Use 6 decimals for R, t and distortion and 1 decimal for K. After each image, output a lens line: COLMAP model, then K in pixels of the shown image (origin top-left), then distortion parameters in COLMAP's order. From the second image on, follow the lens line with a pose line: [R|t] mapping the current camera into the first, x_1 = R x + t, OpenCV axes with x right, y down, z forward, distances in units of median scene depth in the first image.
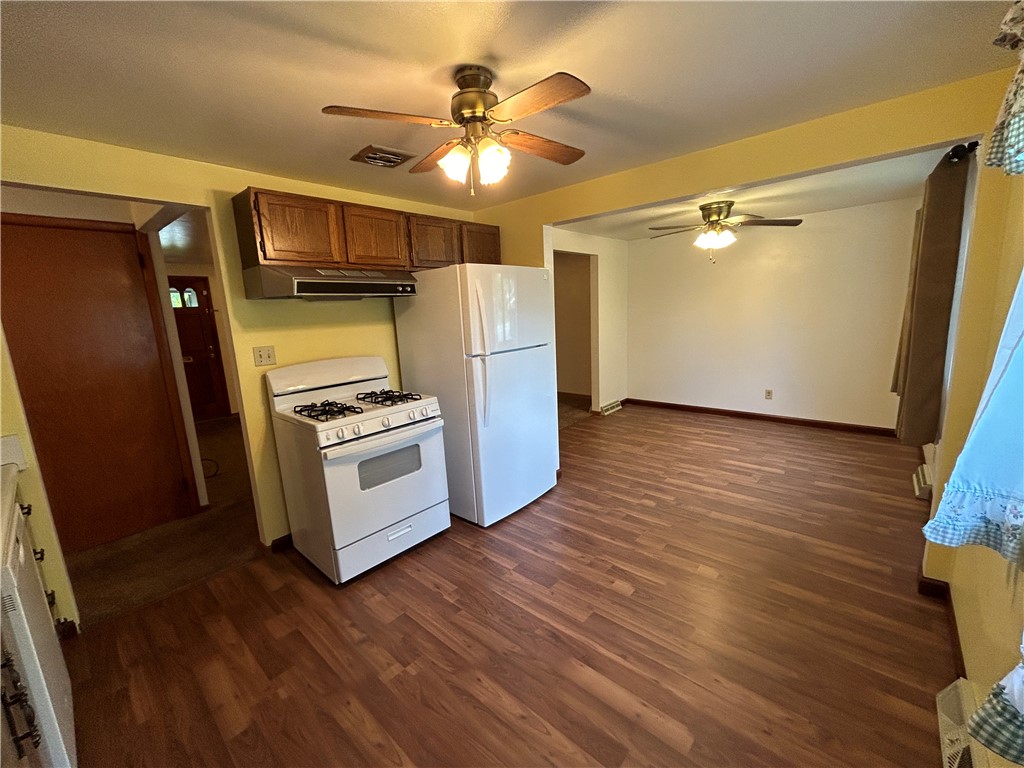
lens RADIAL K [[414.5, 0, 512.0], [0, 414.5, 384.0], [0, 0, 1]] dist [-0.013962, -0.000122]
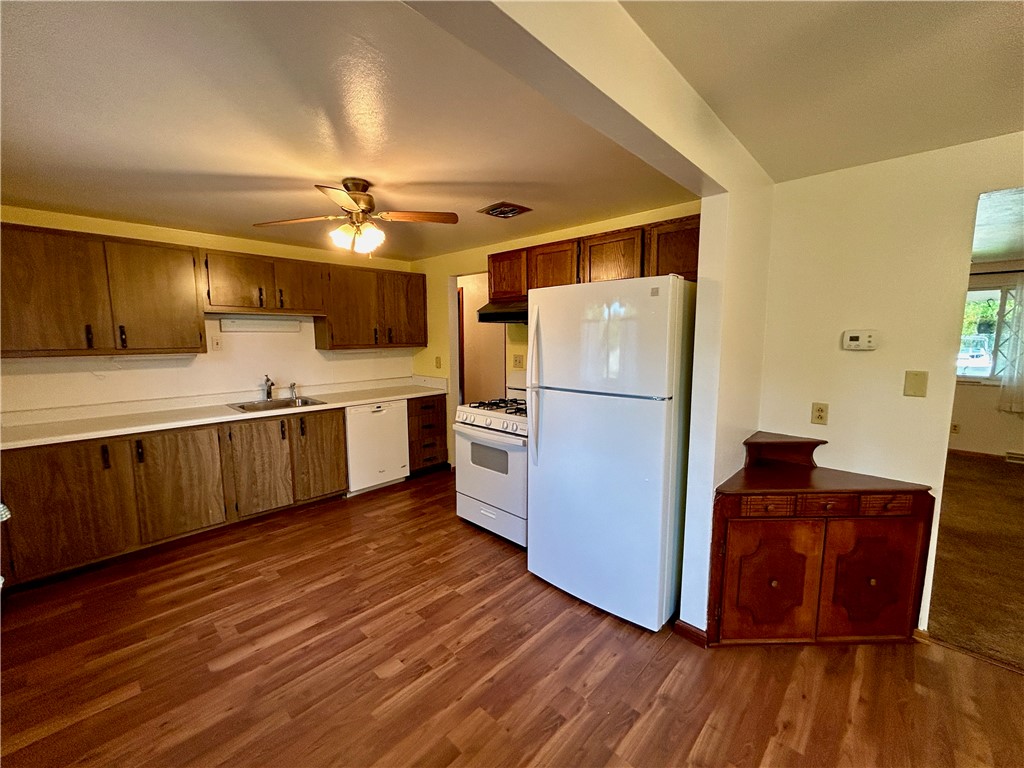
lens RADIAL K [[416.1, 0, 512.0], [0, 416.1, 384.0], [0, 0, 1]] dist [-0.002049, -0.000377]
pose [[-0.024993, 0.161430, -0.986568, 0.759985], [-0.176692, 0.970626, 0.163297, -0.197244], [0.983949, 0.178400, 0.004264, 0.853813]]
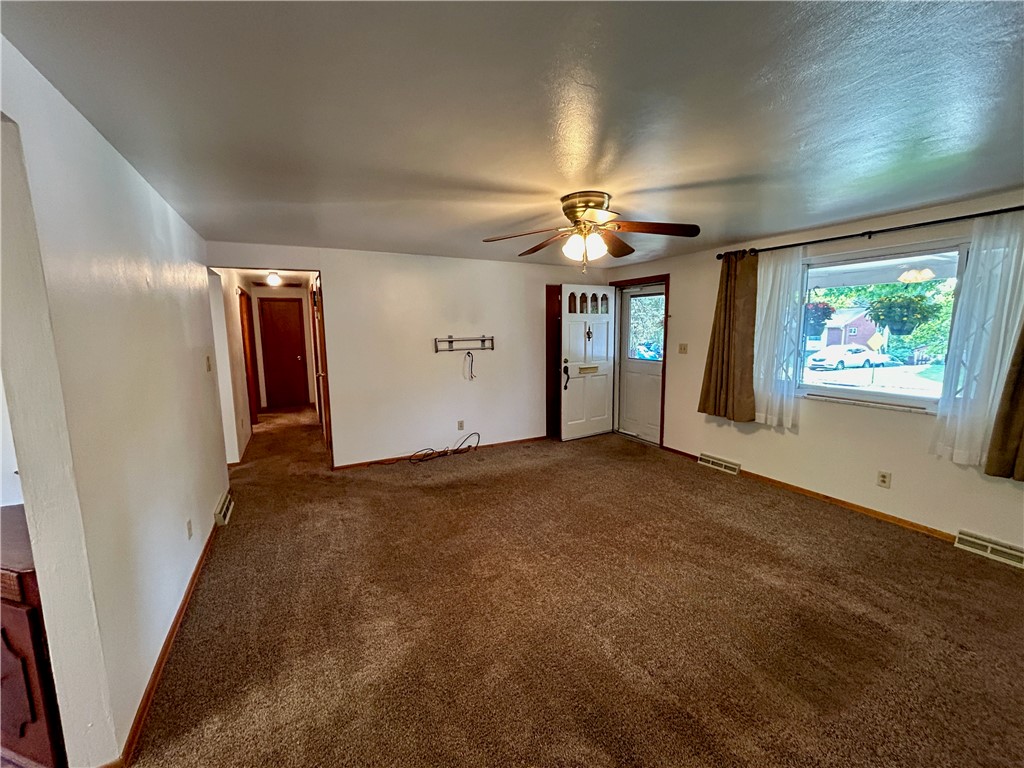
lens RADIAL K [[416.1, 0, 512.0], [0, 416.1, 384.0], [0, 0, 1]] dist [-0.002049, -0.000377]
pose [[-0.347038, 0.171667, -0.922006, 0.306815], [-0.142923, 0.961942, 0.232898, -0.417151], [0.926897, 0.212600, -0.309295, 2.132631]]
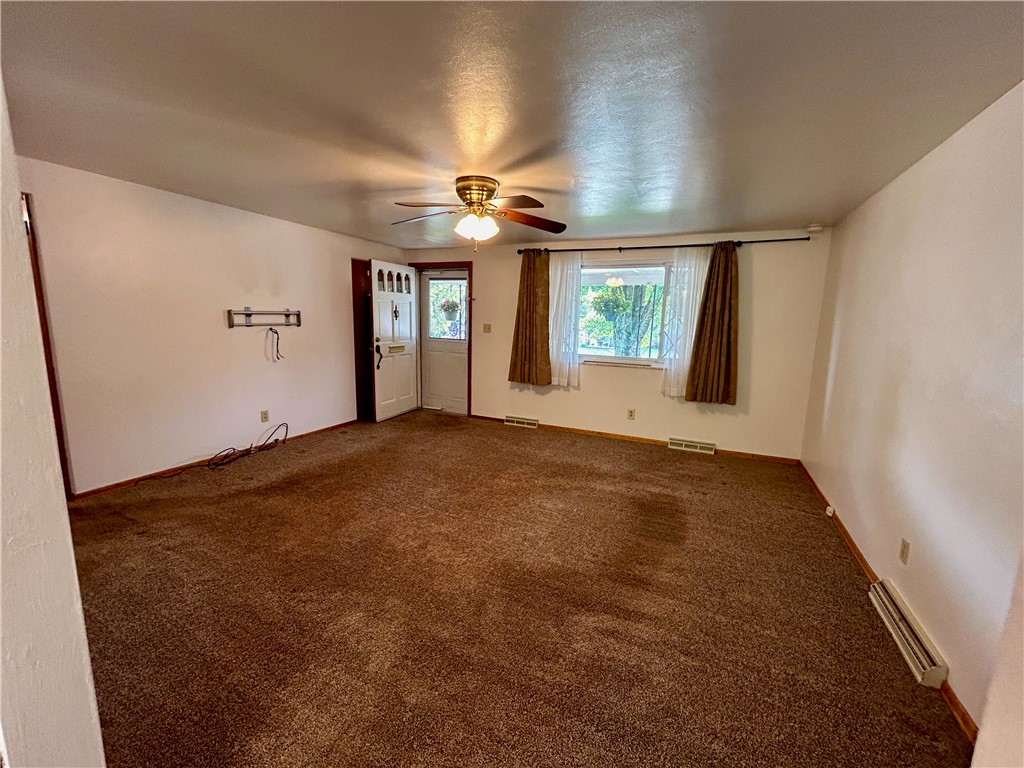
lens RADIAL K [[416.1, 0, 512.0], [0, 416.1, 384.0], [0, 0, 1]] dist [-0.002049, -0.000377]
pose [[0.289721, 0.201097, -0.935747, 0.395583], [-0.210655, 0.967102, 0.142614, -0.313343], [0.933641, 0.155802, 0.322552, 1.753388]]
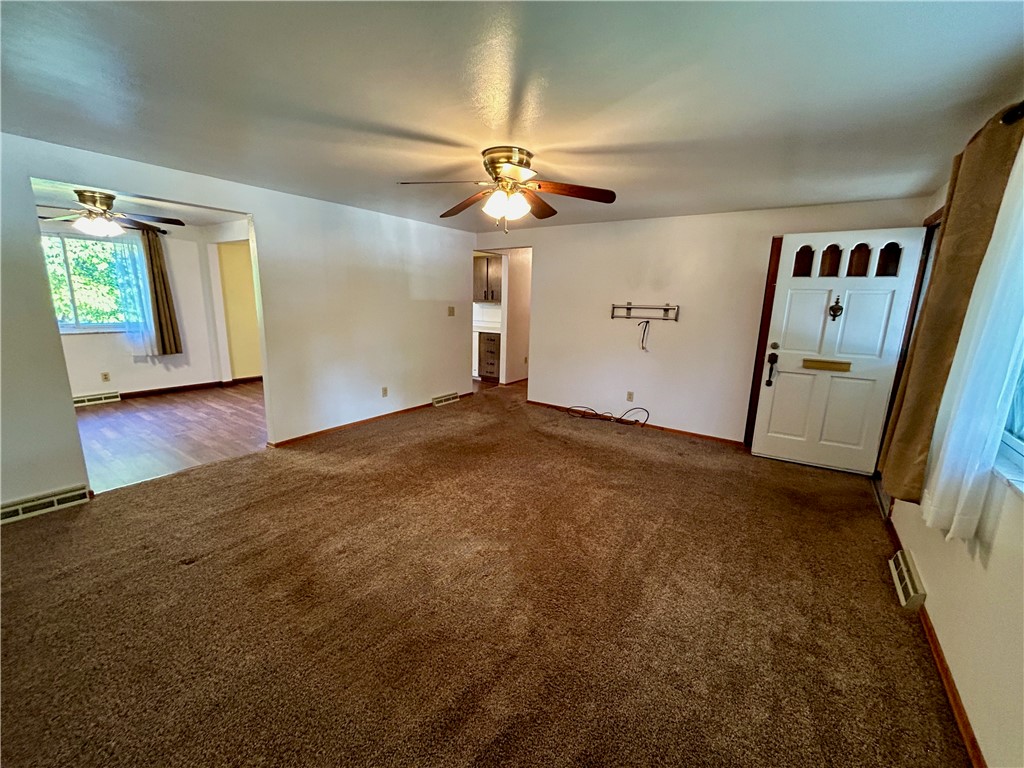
lens RADIAL K [[416.0, 0, 511.4], [0, 416.0, 380.1], [0, 0, 1]] dist [0.001242, 0.000131]
pose [[-0.992885, 0.042682, -0.111163, -0.530036], [-0.002082, 0.927184, 0.374600, -0.506483], [0.119057, 0.372166, -0.920499, 2.902270]]
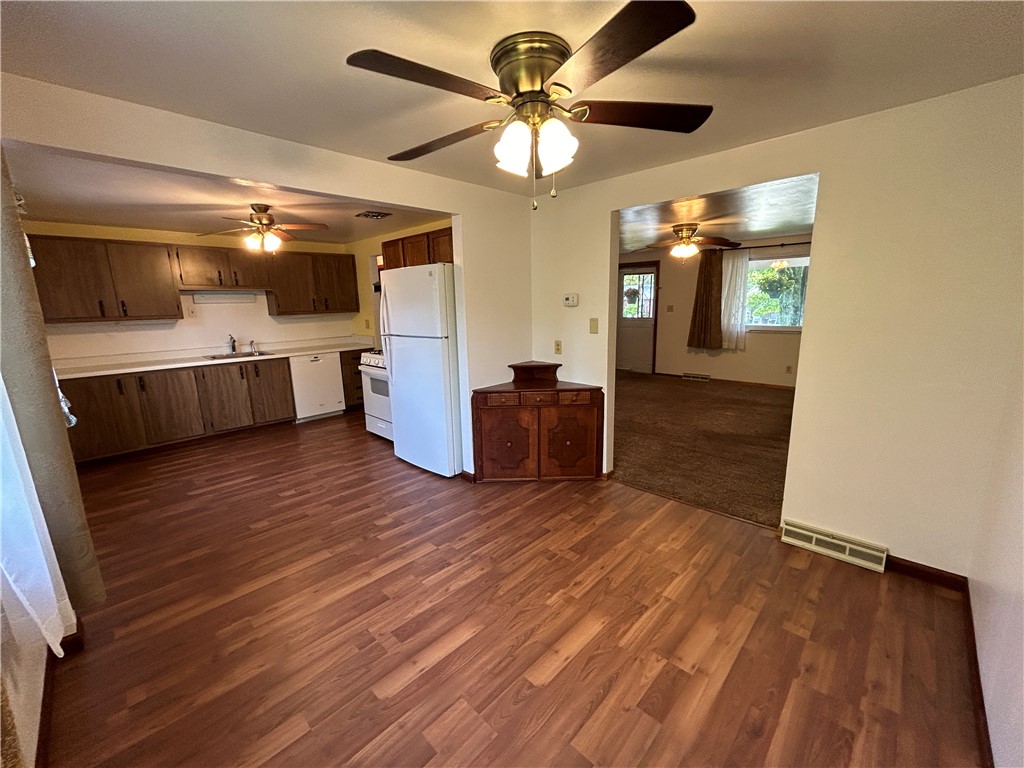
lens RADIAL K [[416.1, 0, 512.0], [0, 416.1, 384.0], [0, 0, 1]] dist [-0.002049, -0.000377]
pose [[-0.036144, 0.239841, -0.970139, 1.217446], [-0.155029, 0.957676, 0.242536, -0.291571], [0.987249, 0.159165, 0.002568, 1.308118]]
